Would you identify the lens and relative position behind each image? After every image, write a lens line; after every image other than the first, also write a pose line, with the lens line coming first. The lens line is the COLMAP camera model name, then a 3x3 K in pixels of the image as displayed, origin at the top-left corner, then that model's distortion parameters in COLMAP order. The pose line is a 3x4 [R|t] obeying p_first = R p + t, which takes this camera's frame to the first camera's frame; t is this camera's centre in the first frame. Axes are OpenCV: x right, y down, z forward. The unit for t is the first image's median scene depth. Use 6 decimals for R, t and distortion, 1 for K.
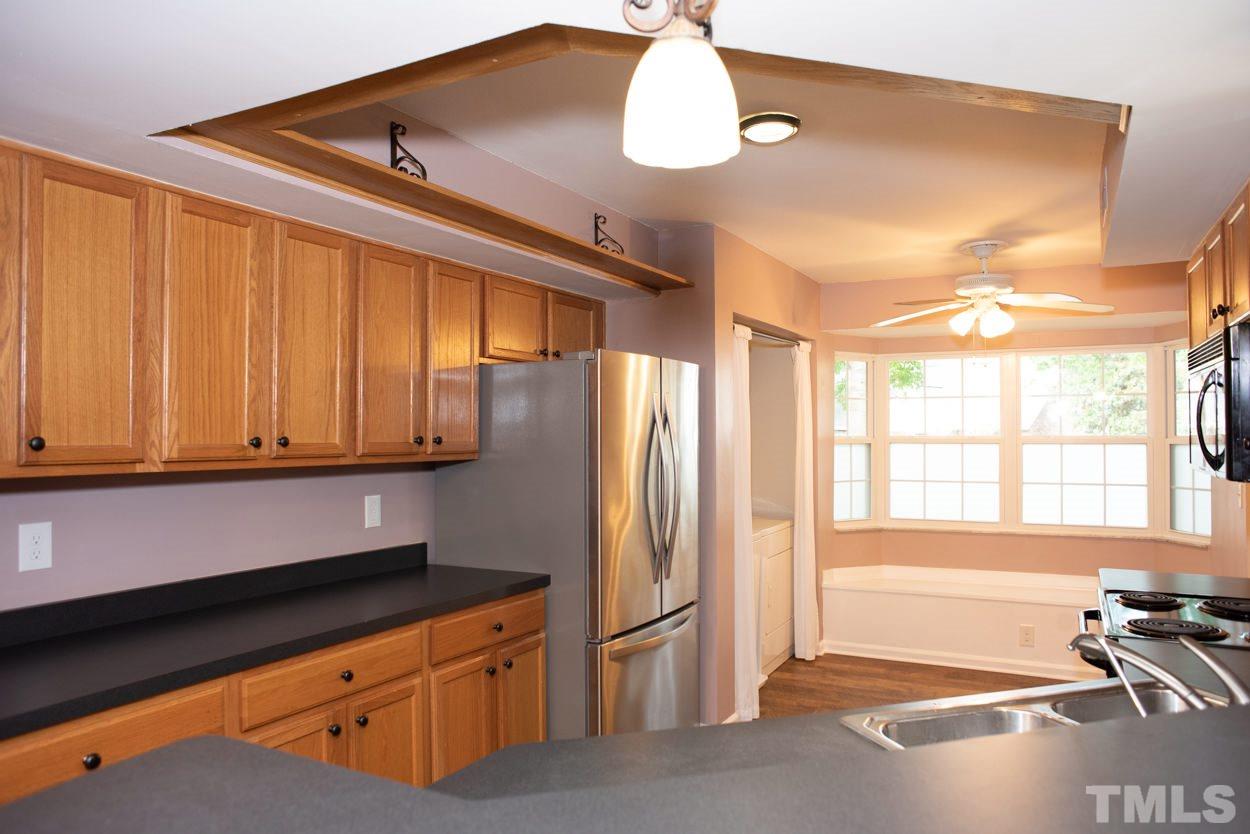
lens RADIAL K [[850.9, 0, 626.2], [0, 850.9, 420.2], [0, 0, 1]] dist [-0.093044, 0.078814]
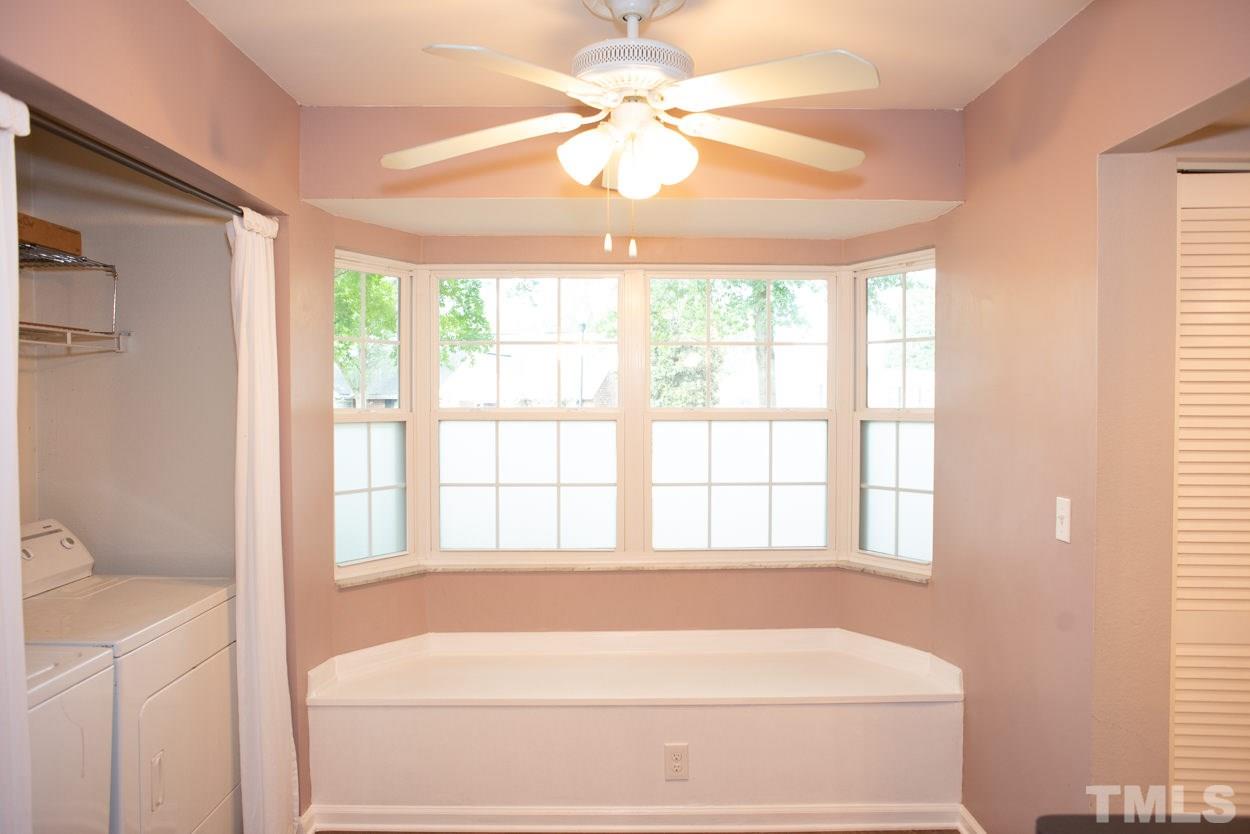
lens RADIAL K [[850.9, 0, 626.2], [0, 850.9, 420.2], [0, 0, 1]] dist [-0.093044, 0.078814]
pose [[0.879127, -0.010101, 0.476480, 0.168418], [-0.007019, 0.999392, 0.034138, 0.007080], [-0.476535, -0.033356, 0.878522, 0.485607]]
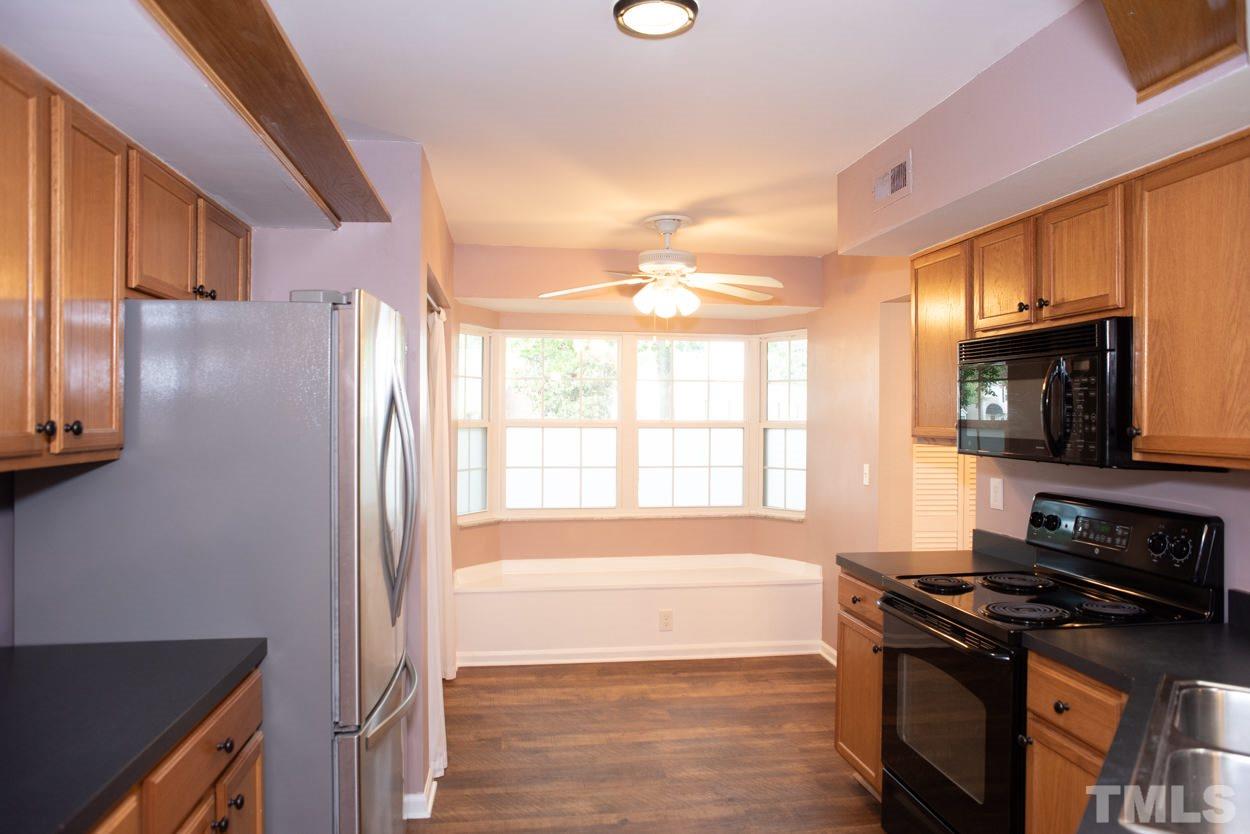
lens RADIAL K [[850.9, 0, 626.2], [0, 850.9, 420.2], [0, 0, 1]] dist [-0.093044, 0.078814]
pose [[0.806333, 0.001701, 0.591459, -0.145423], [-0.014489, 0.999753, 0.016877, 0.002375], [-0.591284, -0.022178, 0.806158, 0.201172]]
